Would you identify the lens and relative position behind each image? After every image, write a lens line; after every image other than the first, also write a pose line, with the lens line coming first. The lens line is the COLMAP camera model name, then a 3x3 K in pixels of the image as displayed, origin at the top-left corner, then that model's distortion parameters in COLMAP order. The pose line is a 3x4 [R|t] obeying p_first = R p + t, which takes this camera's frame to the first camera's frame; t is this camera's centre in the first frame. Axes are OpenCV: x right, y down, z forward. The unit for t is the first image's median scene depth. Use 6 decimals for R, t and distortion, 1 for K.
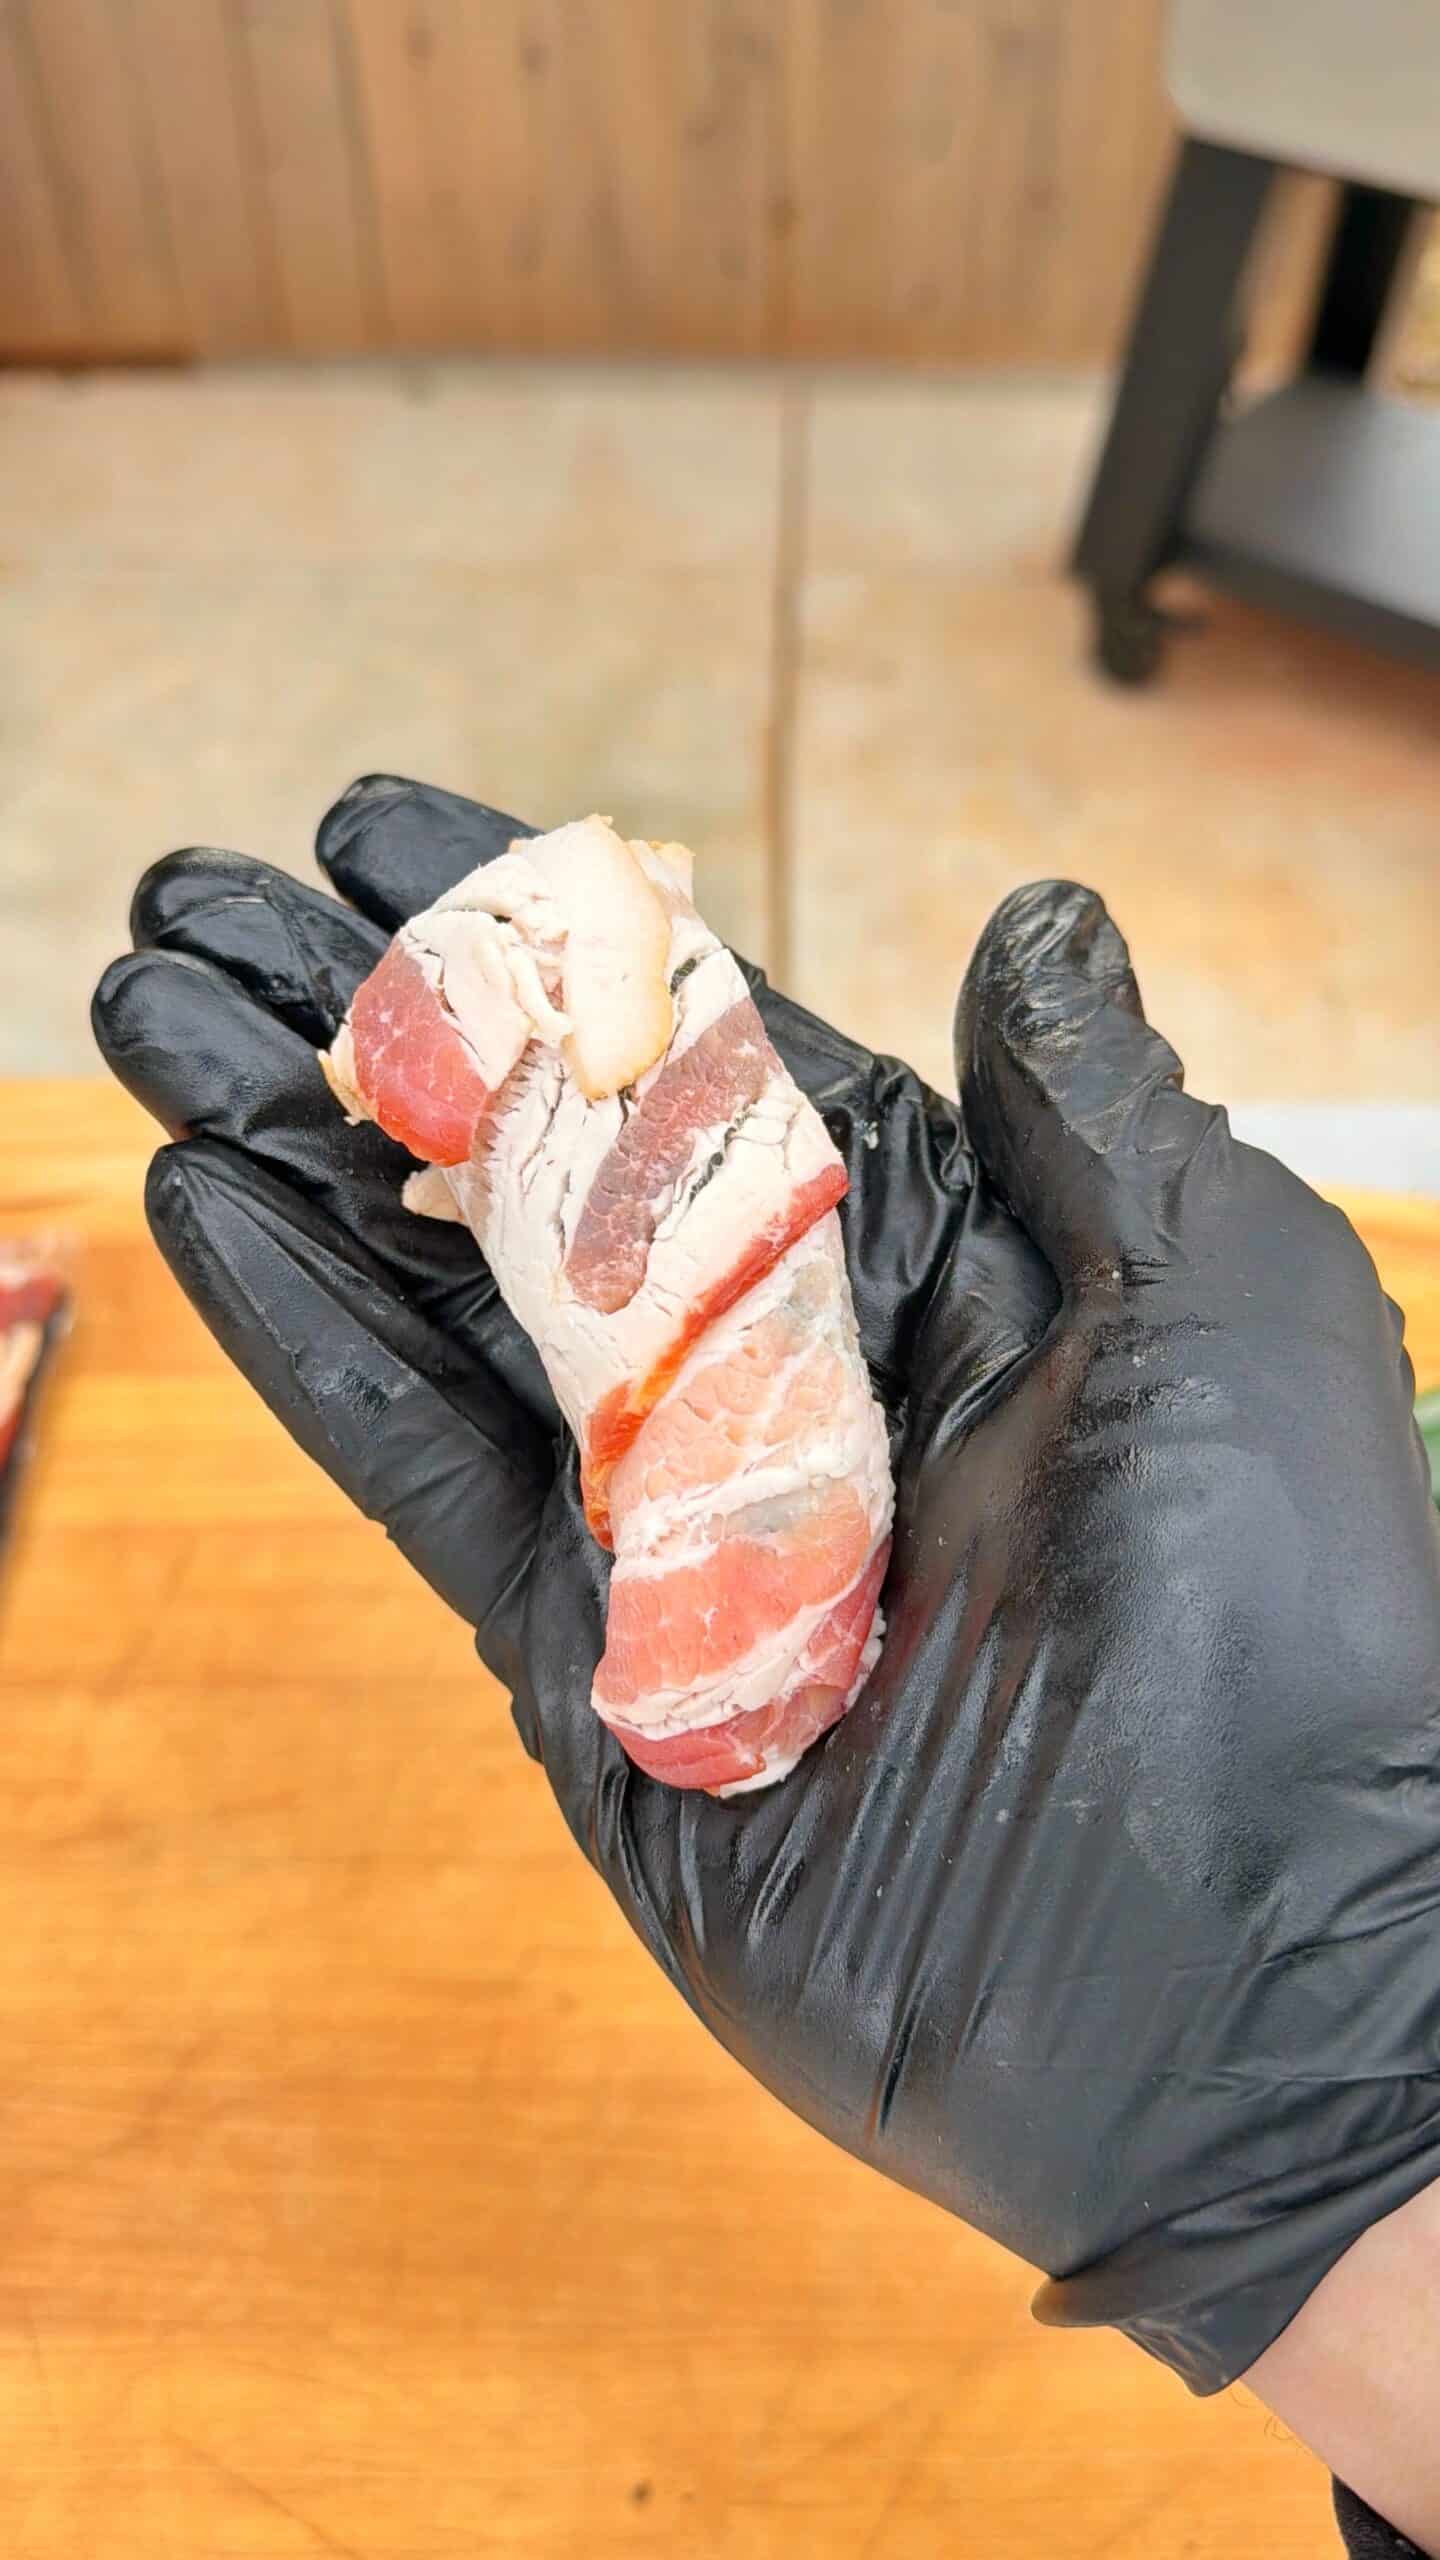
lens RADIAL K [[2169.1, 0, 720.0], [0, 2169.1, 1280.0], [0, 0, 1]] dist [0.001643, -0.138371]
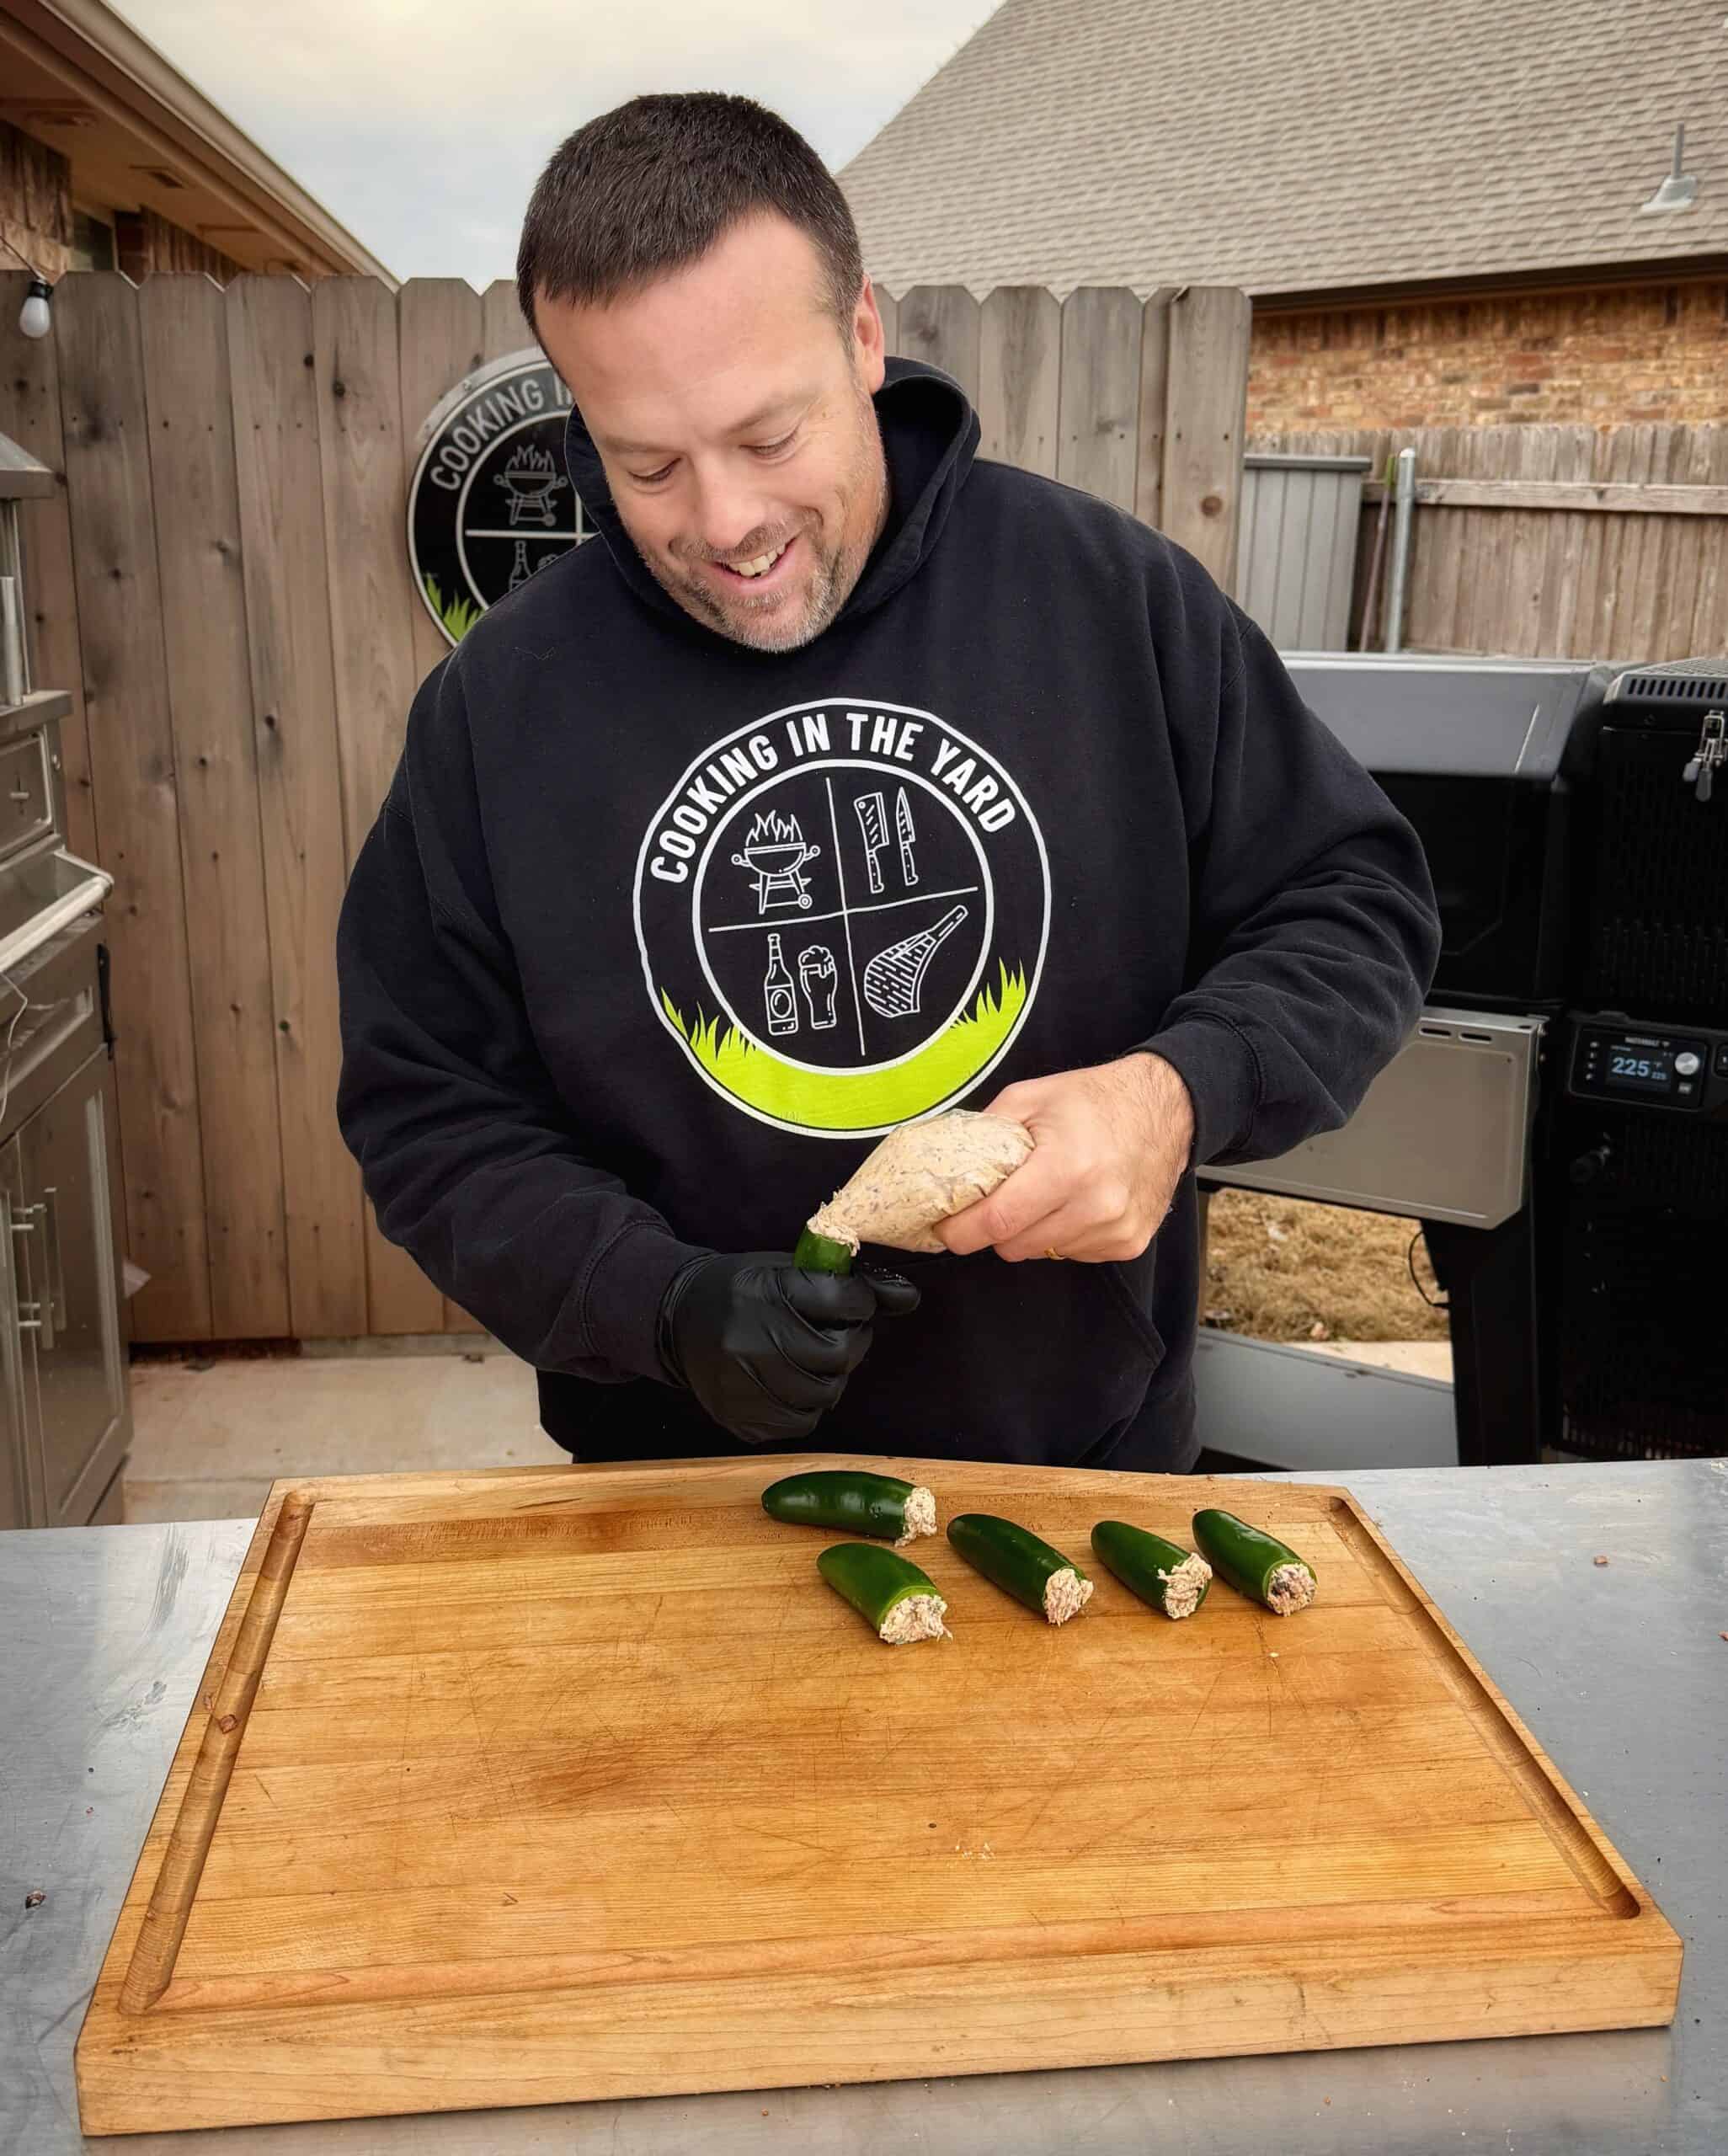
lens RADIAL K [[1776.5, 0, 864.0], [0, 1776.5, 1078.0], [0, 0, 1]] dist [0.070263, 0.001922]
pose [[0.994775, -0.021970, 0.099695, -0.264161], [0.071042, 0.850297, -0.521487, 0.795381], [-0.073313, 0.525845, 0.847415, -1.050010]]
